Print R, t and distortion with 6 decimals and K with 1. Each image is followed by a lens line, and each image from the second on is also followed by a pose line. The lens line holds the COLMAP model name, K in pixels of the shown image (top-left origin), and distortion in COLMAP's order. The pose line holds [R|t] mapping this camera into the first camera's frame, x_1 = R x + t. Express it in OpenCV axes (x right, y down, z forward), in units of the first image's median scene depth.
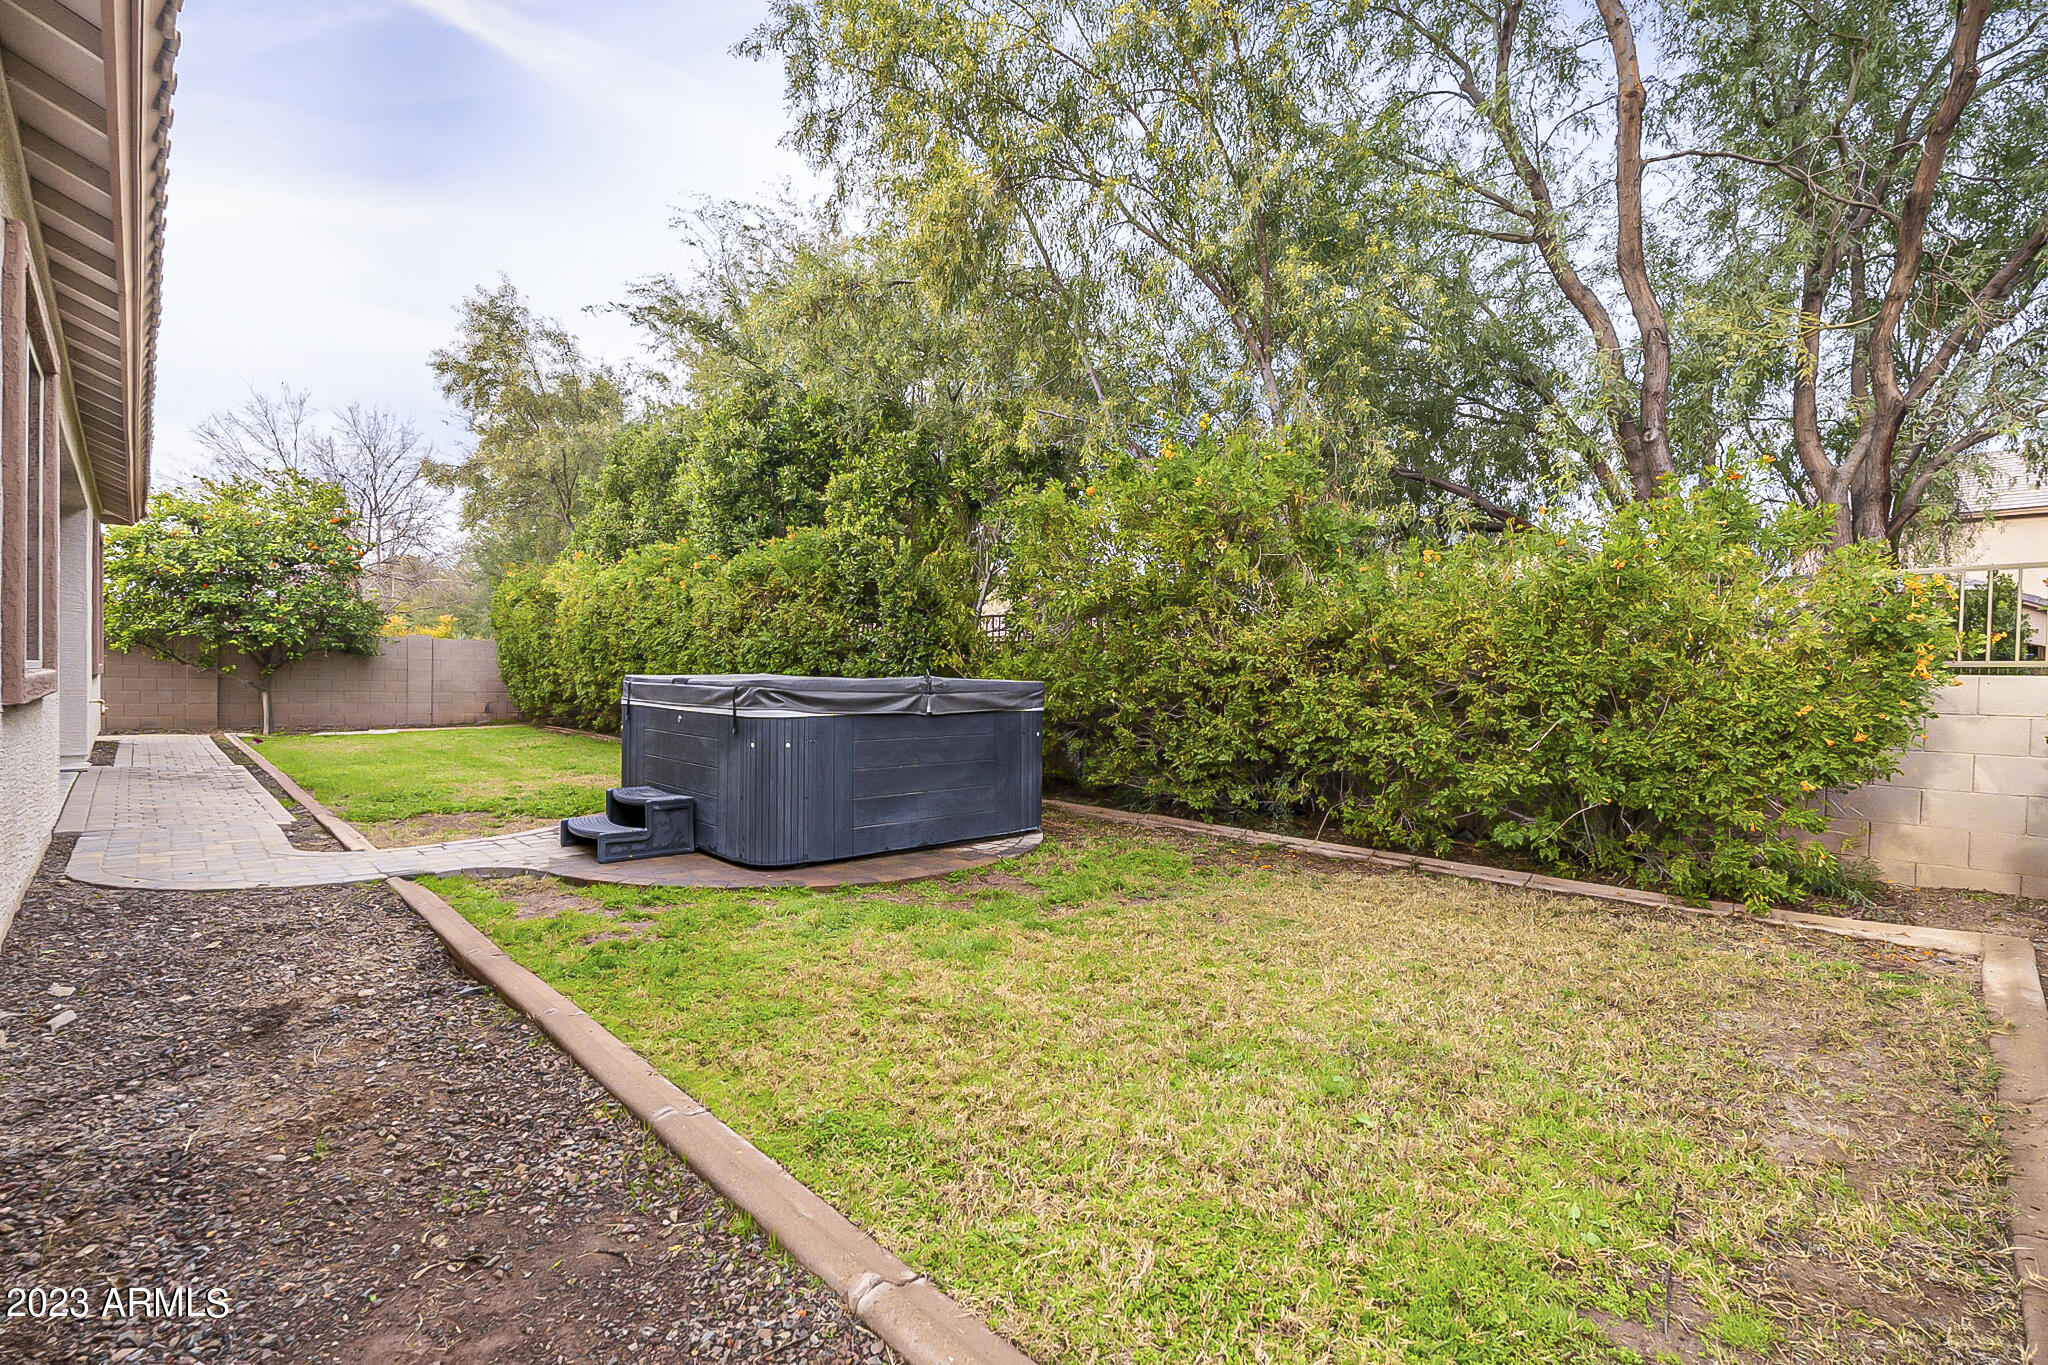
lens RADIAL K [[898.2, 0, 1037.3], [0, 898.2, 686.1], [0, 0, 1]] dist [-0.007498, 0.001975]
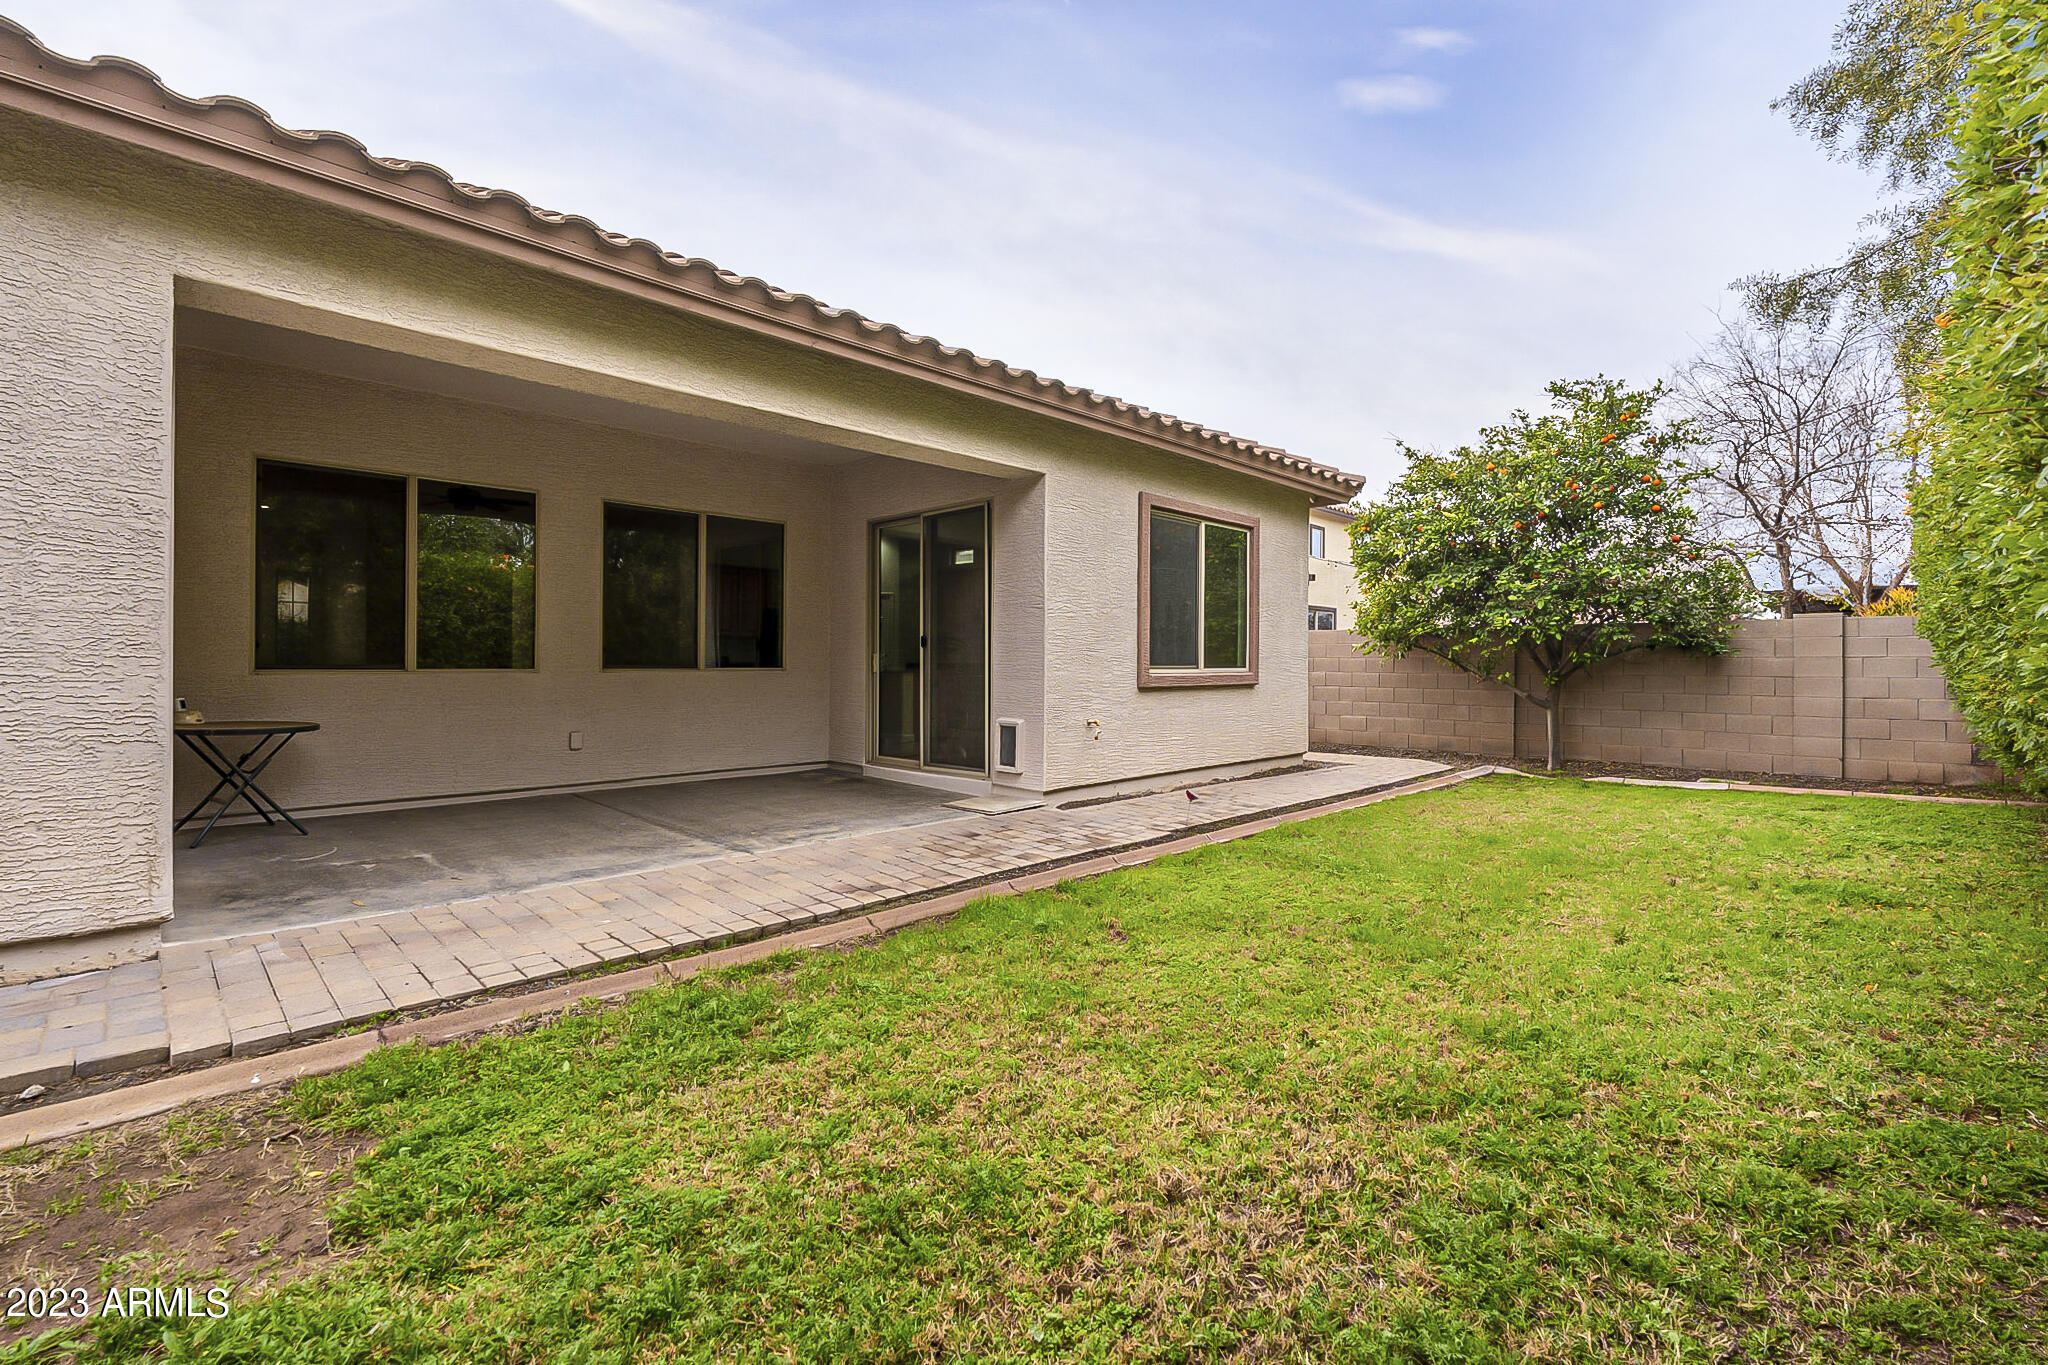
lens RADIAL K [[898.2, 0, 1019.0], [0, 898.2, 672.2], [0, 0, 1]] dist [-0.007498, 0.001975]
pose [[0.024936, -0.008107, -0.999656, -0.473580], [-0.013207, 0.999877, -0.008439, -0.032403], [0.999602, 0.013413, 0.024826, 1.528063]]
